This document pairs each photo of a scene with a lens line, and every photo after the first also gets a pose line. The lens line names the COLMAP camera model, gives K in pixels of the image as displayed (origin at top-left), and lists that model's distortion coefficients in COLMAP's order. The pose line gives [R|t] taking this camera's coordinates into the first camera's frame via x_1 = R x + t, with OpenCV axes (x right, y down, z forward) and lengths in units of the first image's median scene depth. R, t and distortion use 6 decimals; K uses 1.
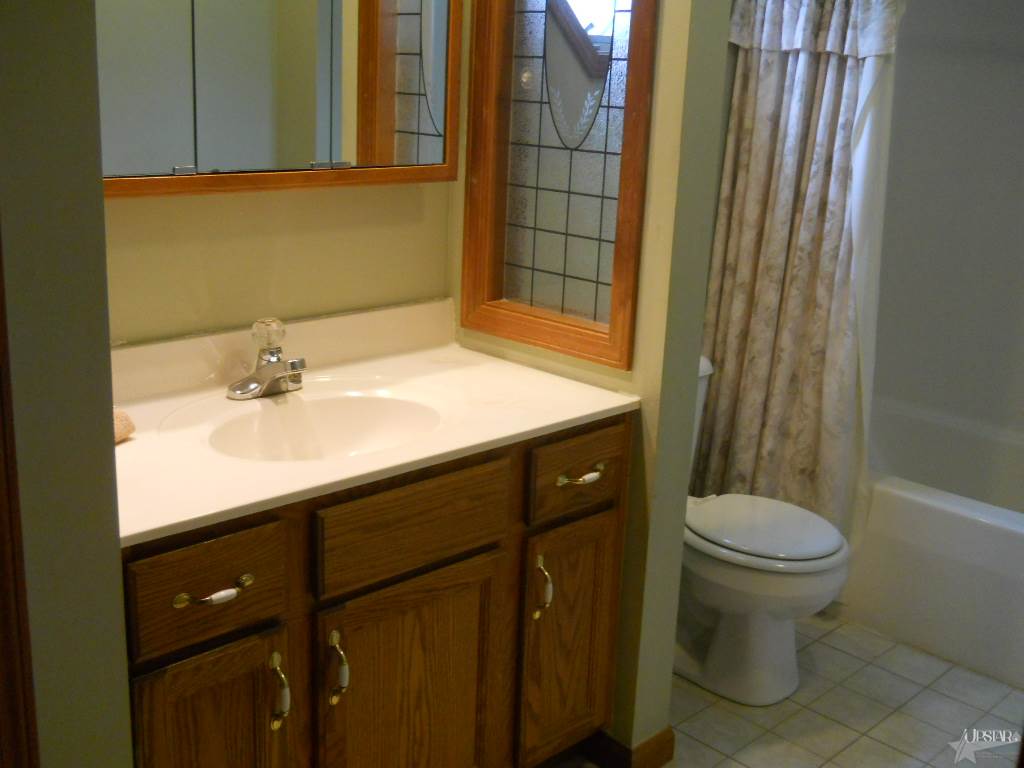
lens RADIAL K [[1150.3, 0, 512.0], [0, 1150.3, 384.0], [0, 0, 1]] dist [-0.006255, -0.010919]
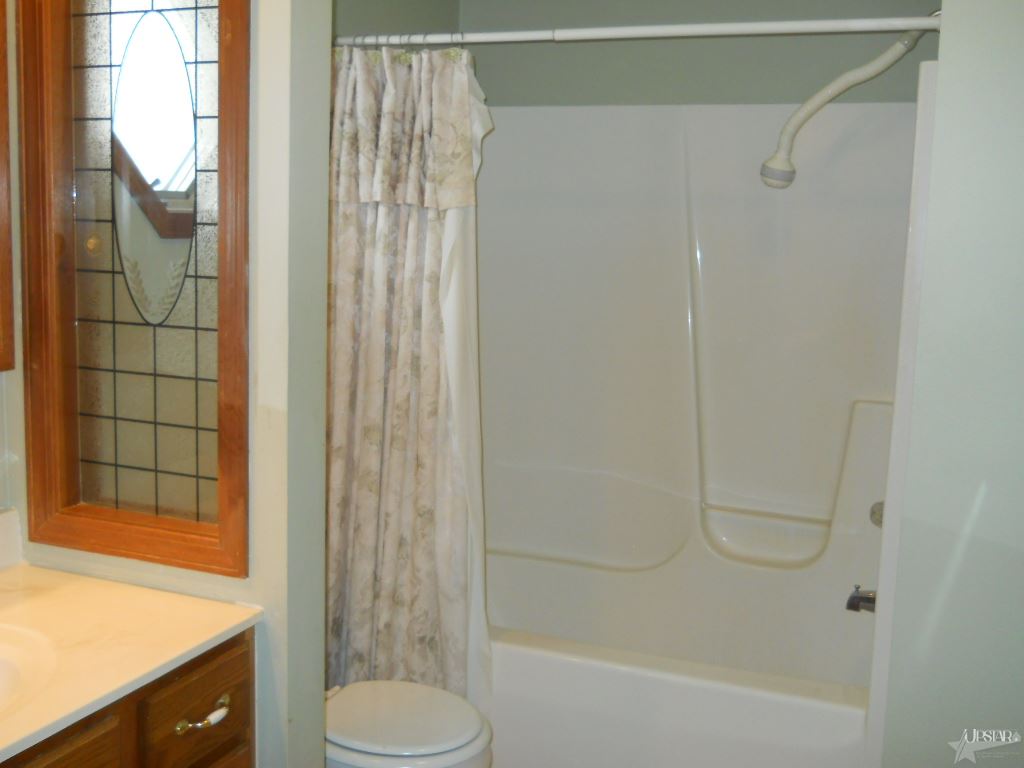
lens RADIAL K [[1160.3, 0, 512.0], [0, 1160.3, 384.0], [0, 0, 1]] dist [-0.158273, 0.329768]
pose [[0.923276, -0.066963, 0.378254, -0.022383], [0.108367, 0.990098, -0.089234, -0.043545], [-0.368534, 0.123378, 0.921391, 0.092388]]
